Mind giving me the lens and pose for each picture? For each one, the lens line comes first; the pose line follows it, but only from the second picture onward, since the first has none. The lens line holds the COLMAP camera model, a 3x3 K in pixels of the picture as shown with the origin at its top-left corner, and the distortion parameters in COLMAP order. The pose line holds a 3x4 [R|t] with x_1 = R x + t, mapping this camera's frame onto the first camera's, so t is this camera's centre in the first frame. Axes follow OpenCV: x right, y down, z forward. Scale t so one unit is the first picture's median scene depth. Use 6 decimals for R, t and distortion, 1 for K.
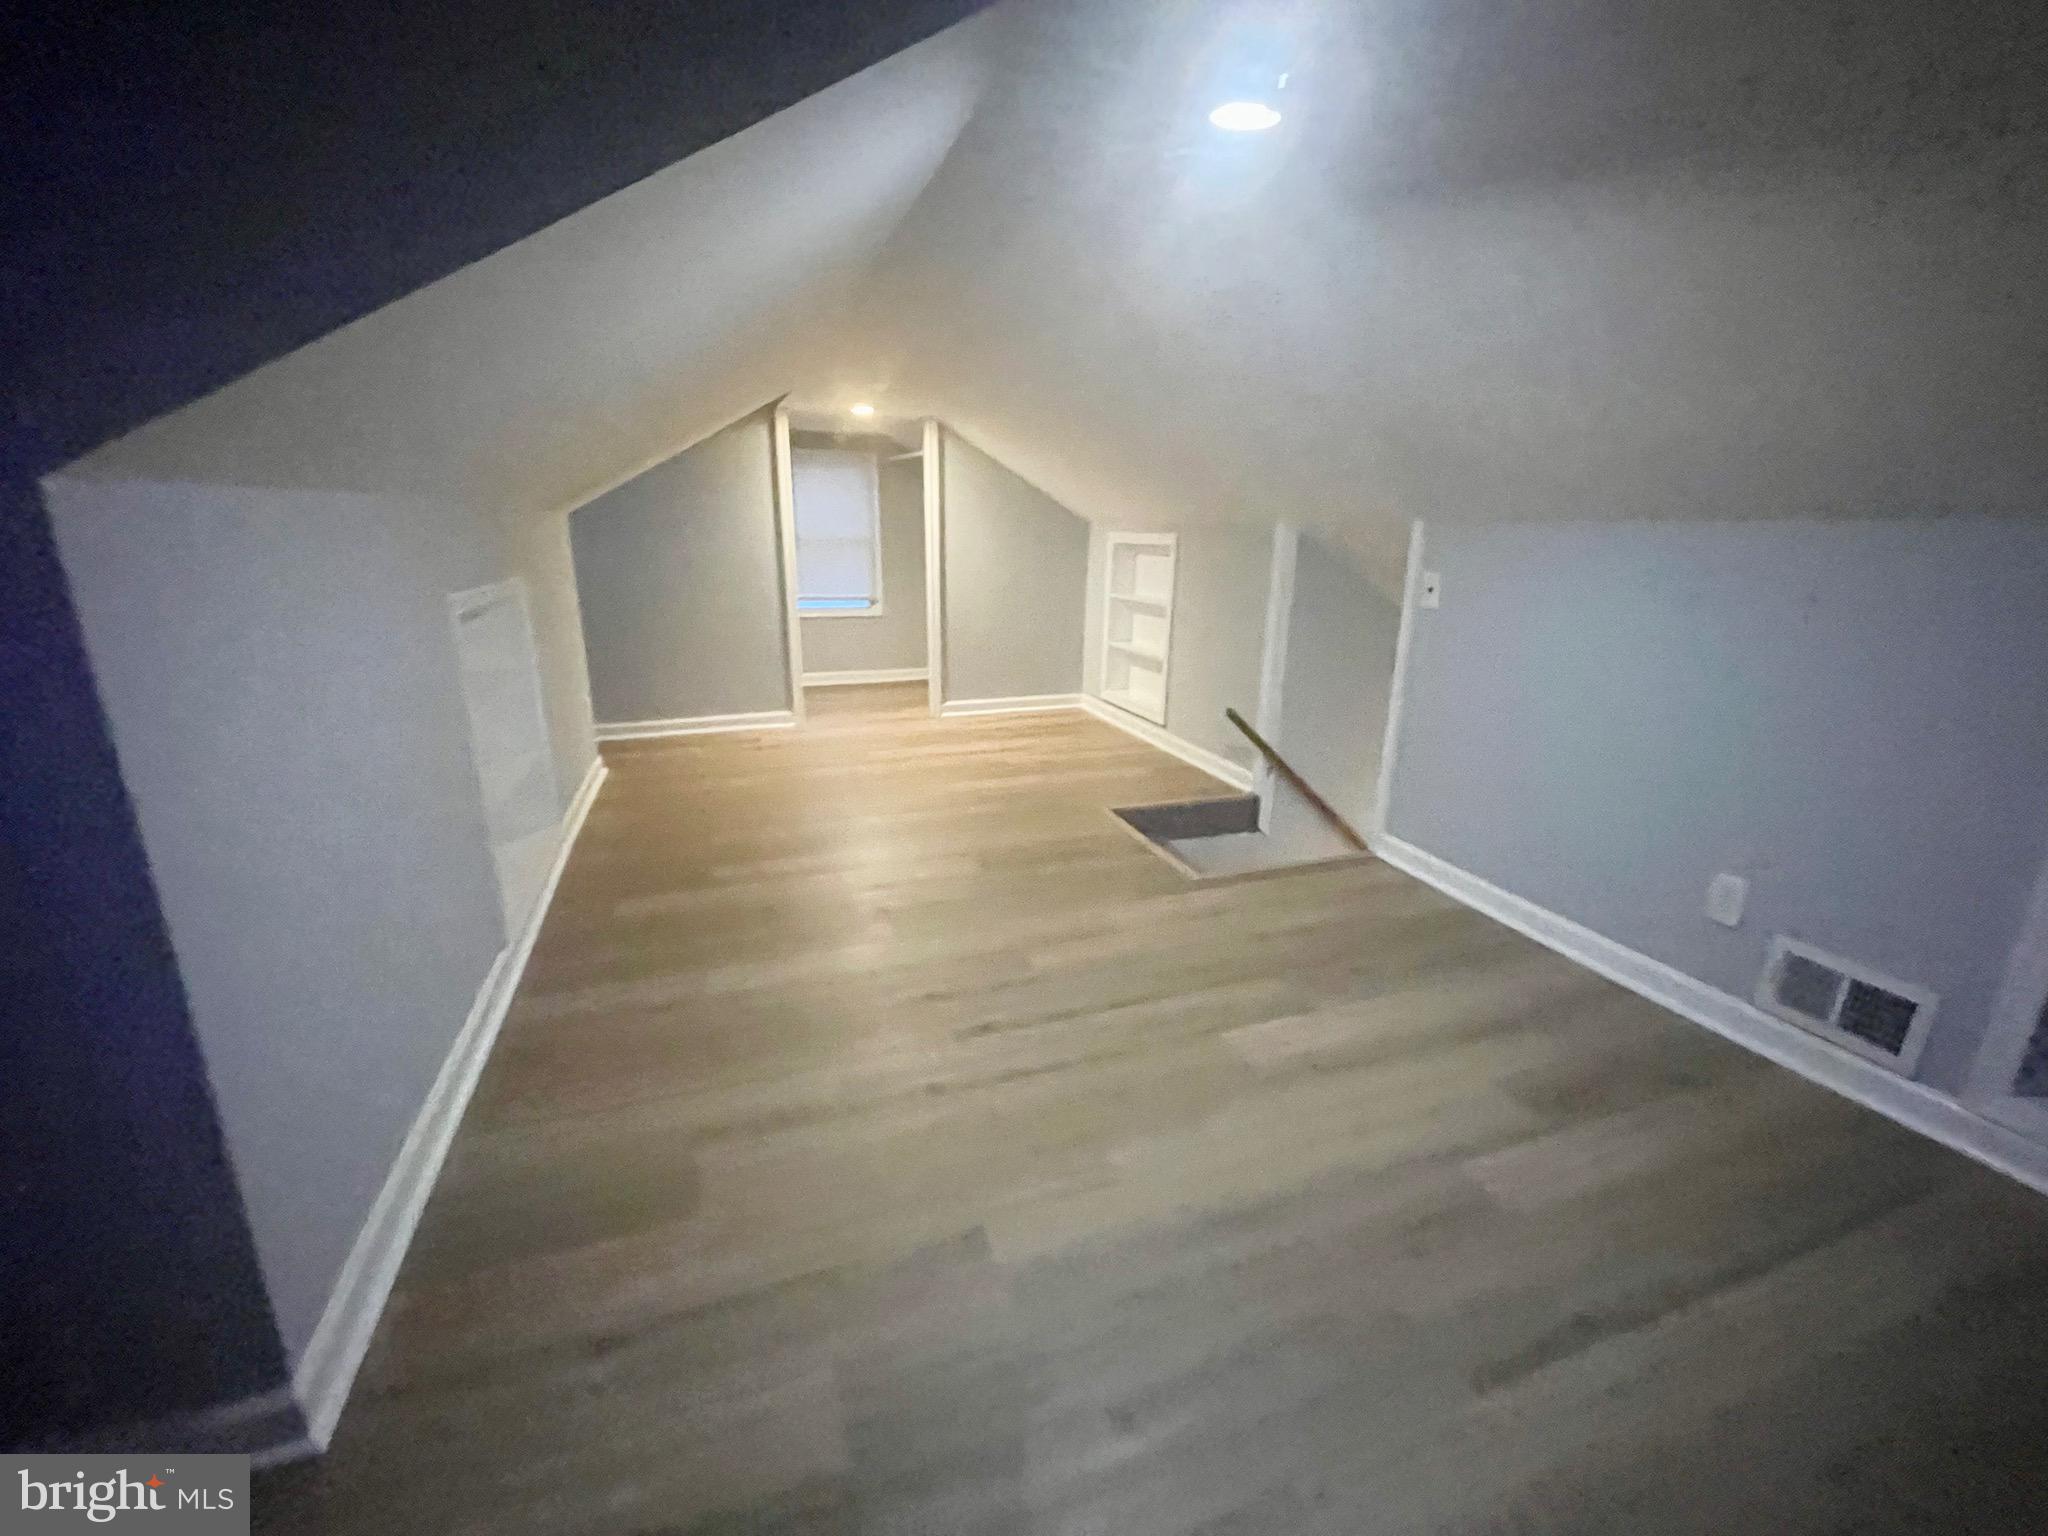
lens RADIAL K [[825.9, 0, 1024.7], [0, 825.9, 777.8], [0, 0, 1]] dist [0.001343, -0.001372]
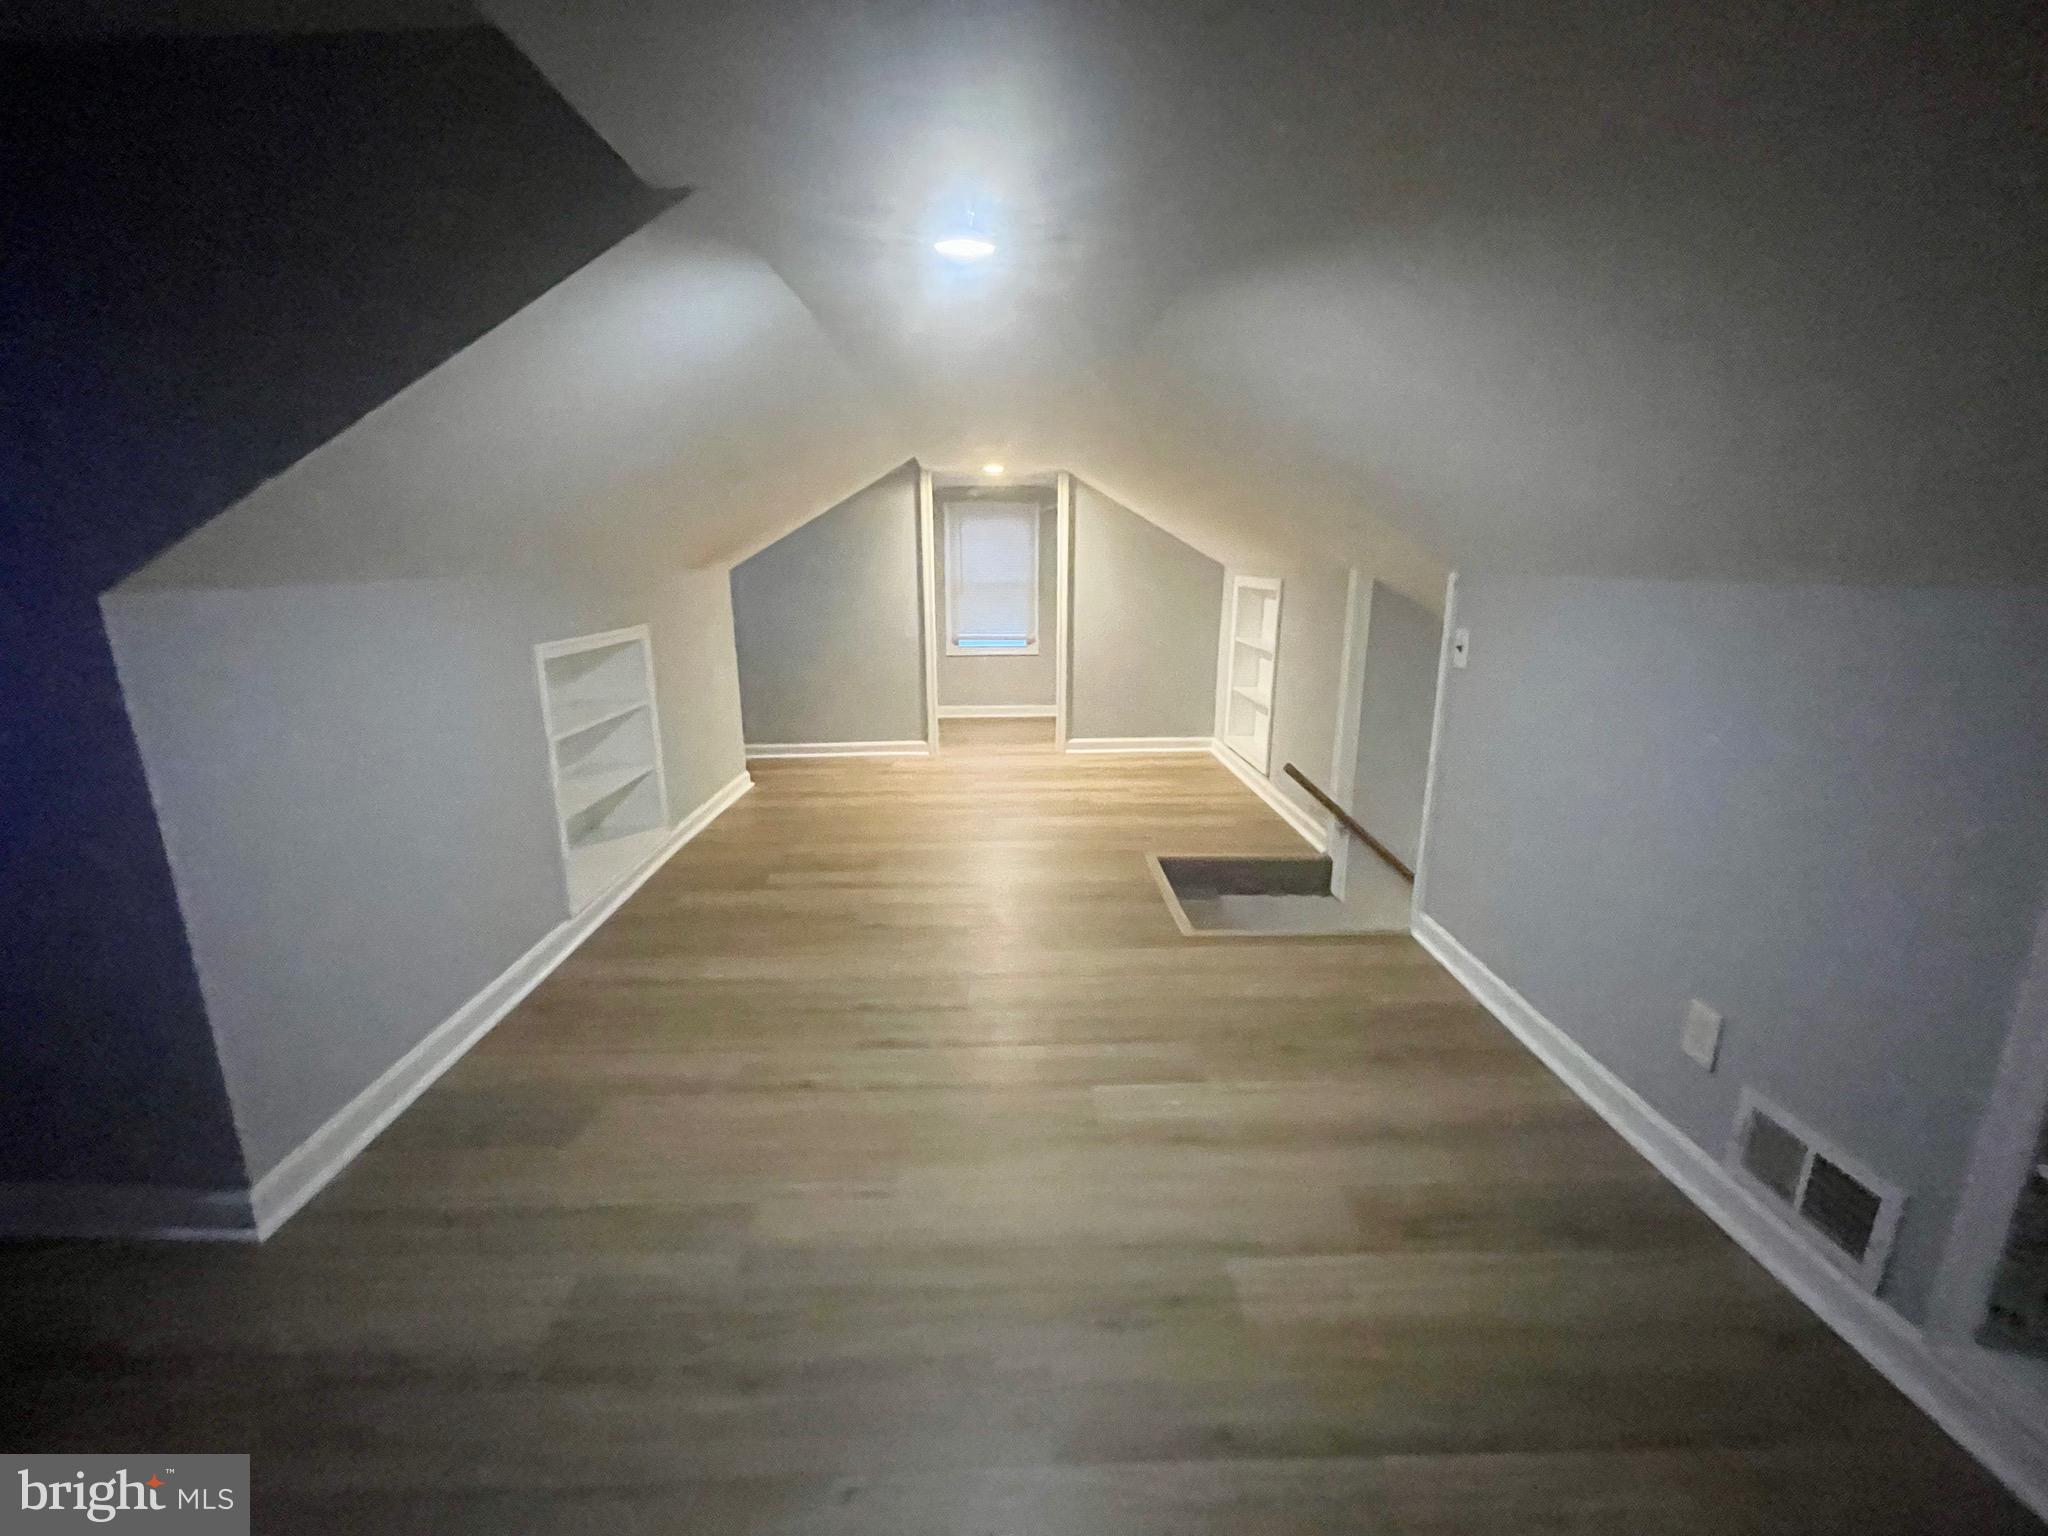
lens RADIAL K [[825.9, 0, 1031.4], [0, 825.9, 782.3], [0, 0, 1]] dist [0.001343, -0.001372]
pose [[0.949635, 0.066500, -0.306220, 0.275418], [-0.075959, 0.996929, -0.019065, -0.022454], [0.304012, 0.041365, 0.951770, -0.002036]]
